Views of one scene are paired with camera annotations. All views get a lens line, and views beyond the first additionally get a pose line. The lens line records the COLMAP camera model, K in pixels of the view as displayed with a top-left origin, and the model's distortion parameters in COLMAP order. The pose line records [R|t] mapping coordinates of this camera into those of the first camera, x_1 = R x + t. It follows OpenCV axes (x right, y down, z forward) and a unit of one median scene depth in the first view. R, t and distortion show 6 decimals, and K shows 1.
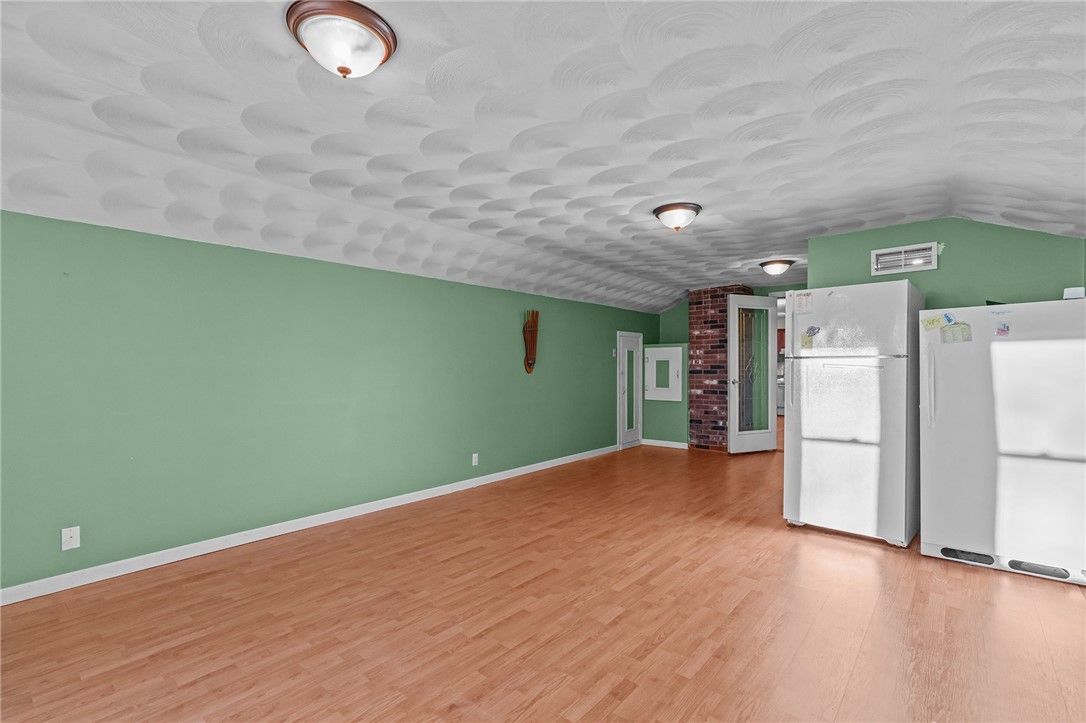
lens RADIAL K [[492.0, 0, 541.4], [0, 492.0, 364.6], [0, 0, 1]] dist [-0.015342, 0.010395]
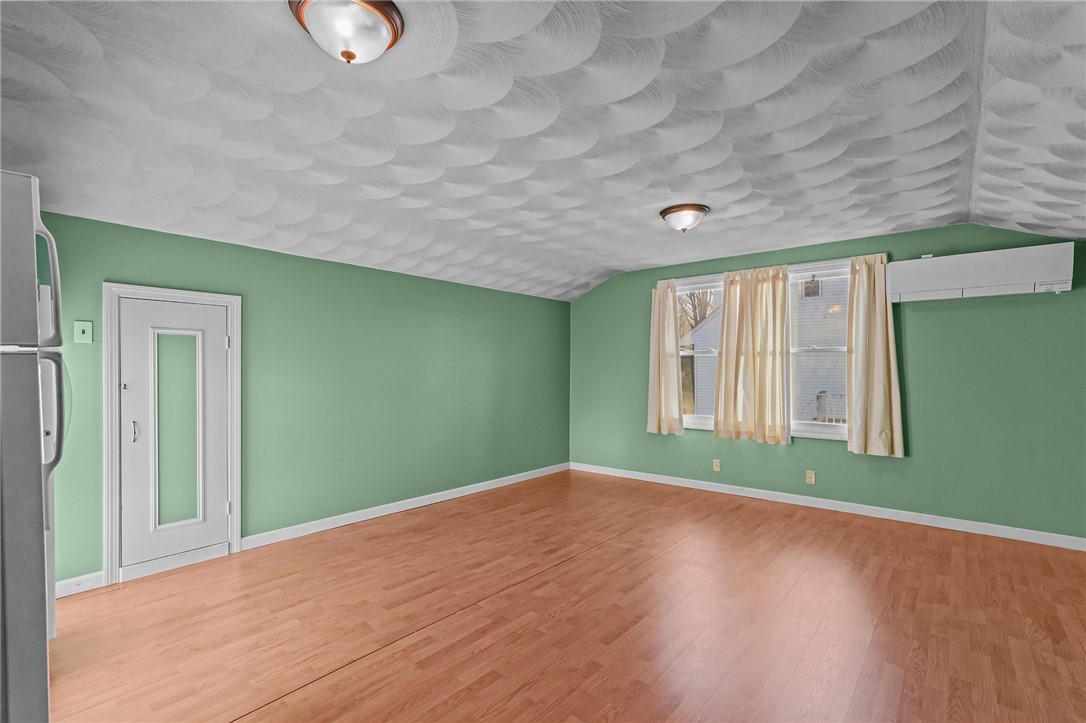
lens RADIAL K [[492.0, 0, 544.9], [0, 492.0, 367.2], [0, 0, 1]] dist [-0.015342, 0.010395]
pose [[-0.999918, 0.004526, -0.011999, 0.146464], [0.004541, 0.999989, -0.001186, 0.001567], [0.011993, -0.001241, -0.999927, 1.998123]]
